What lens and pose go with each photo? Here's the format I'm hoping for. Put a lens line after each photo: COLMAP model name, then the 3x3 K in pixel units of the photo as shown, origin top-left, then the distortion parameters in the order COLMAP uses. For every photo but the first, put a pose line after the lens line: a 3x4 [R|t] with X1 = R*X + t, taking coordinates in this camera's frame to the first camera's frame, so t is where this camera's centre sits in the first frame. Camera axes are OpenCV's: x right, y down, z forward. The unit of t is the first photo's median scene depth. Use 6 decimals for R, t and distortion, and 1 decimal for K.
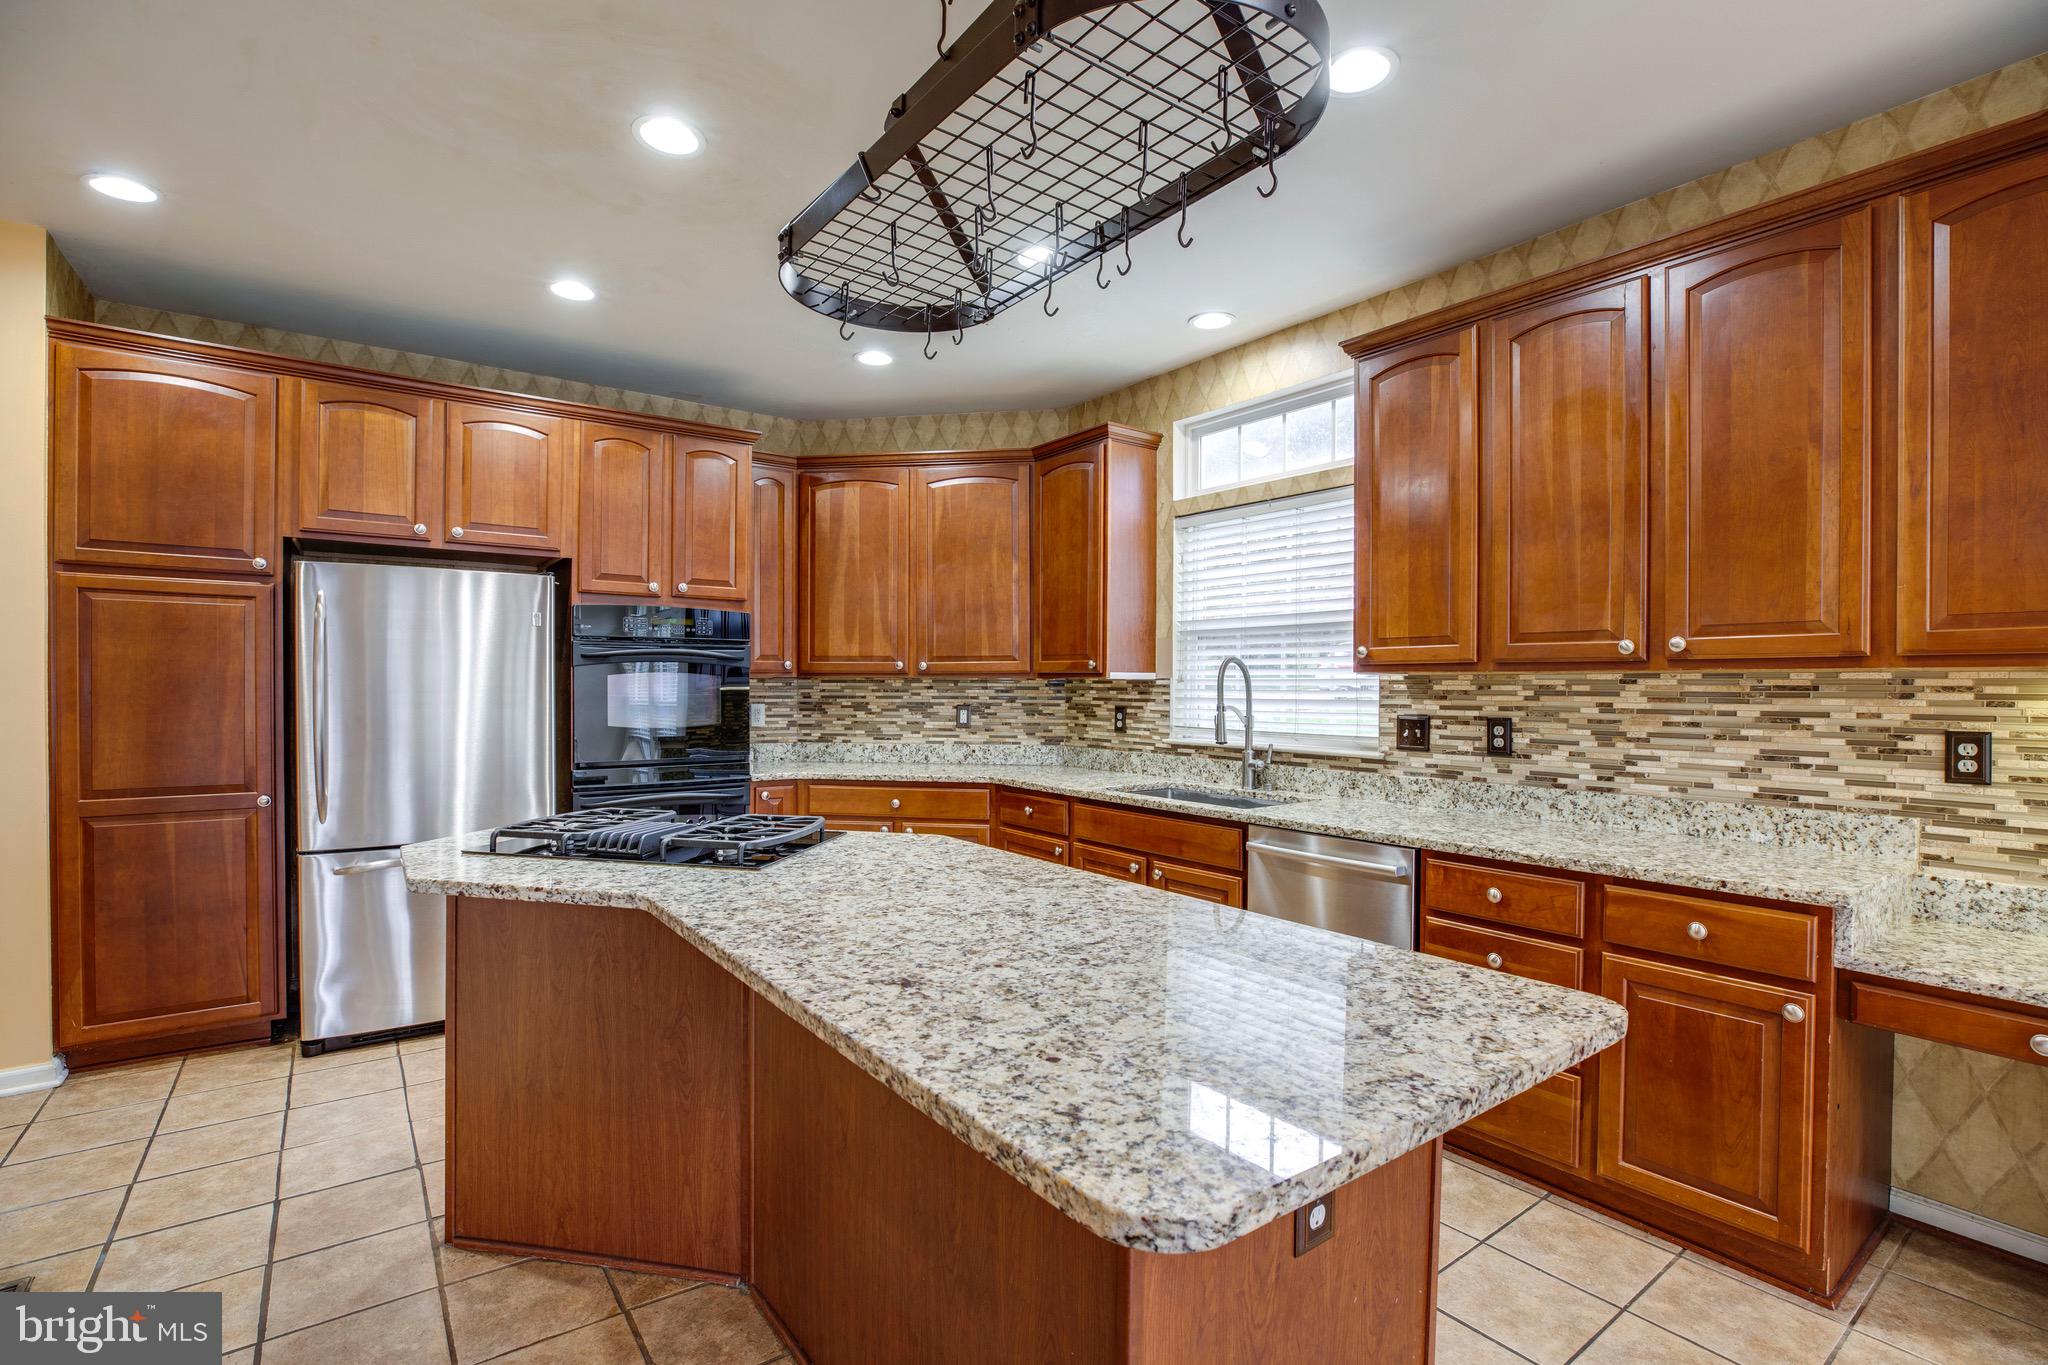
lens RADIAL K [[956.8, 0, 1022.8], [0, 956.8, 692.4], [0, 0, 1]] dist [-0.037099, 0.009121]
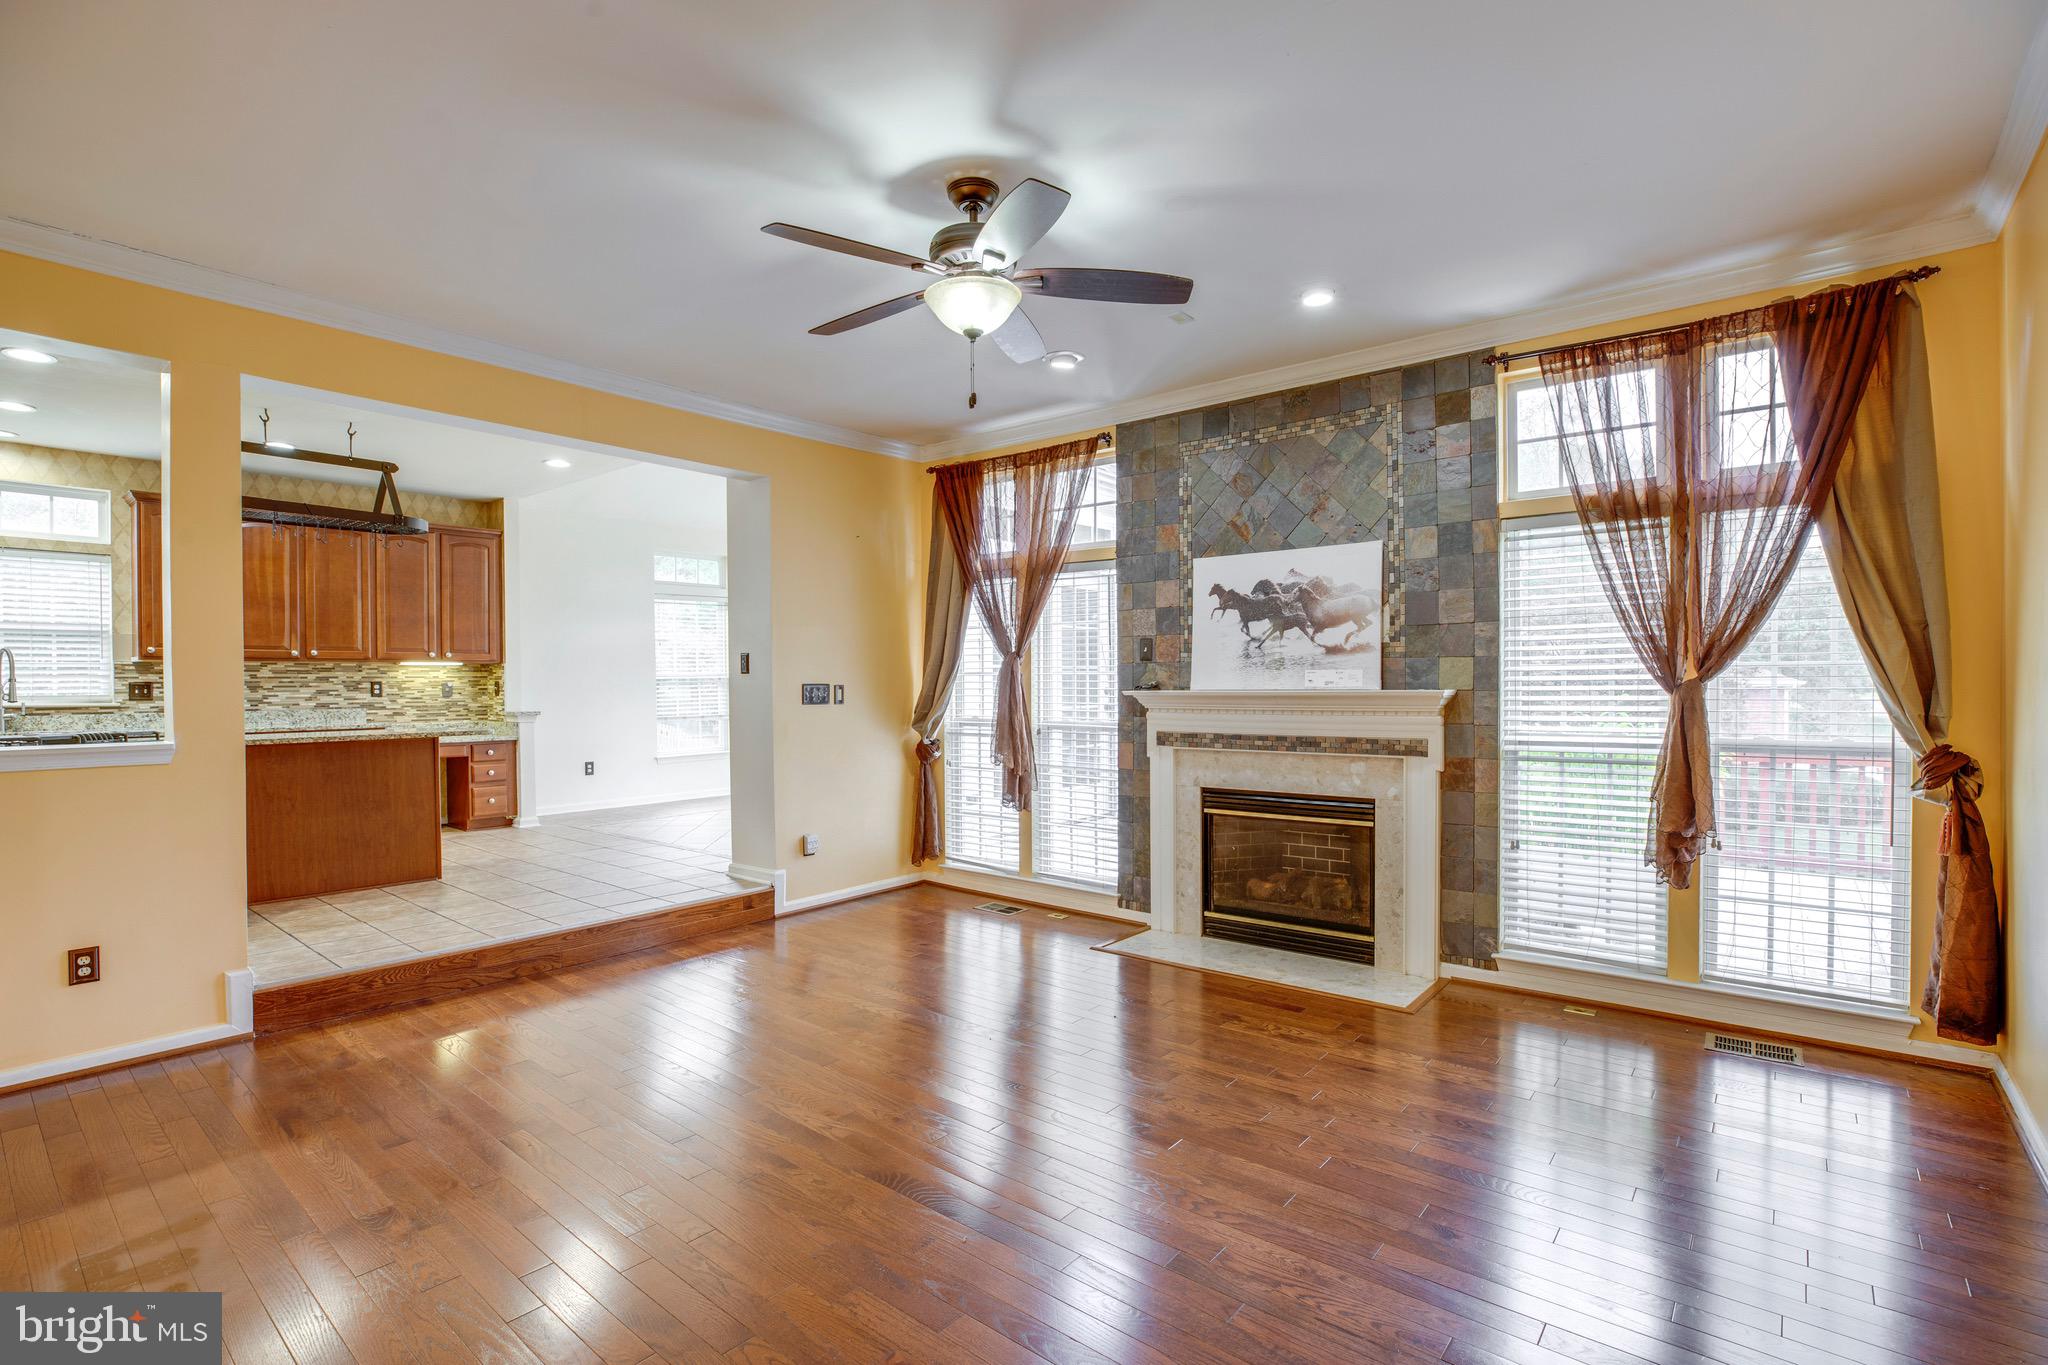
lens RADIAL K [[956.8, 0, 1017.7], [0, 956.8, 689.1], [0, 0, 1]] dist [-0.037099, 0.009121]
pose [[-0.241749, -0.010131, 0.970286, -2.473984], [0.011260, 0.999849, 0.013245, 0.043497], [-0.970274, 0.014128, -0.241598, -0.377378]]
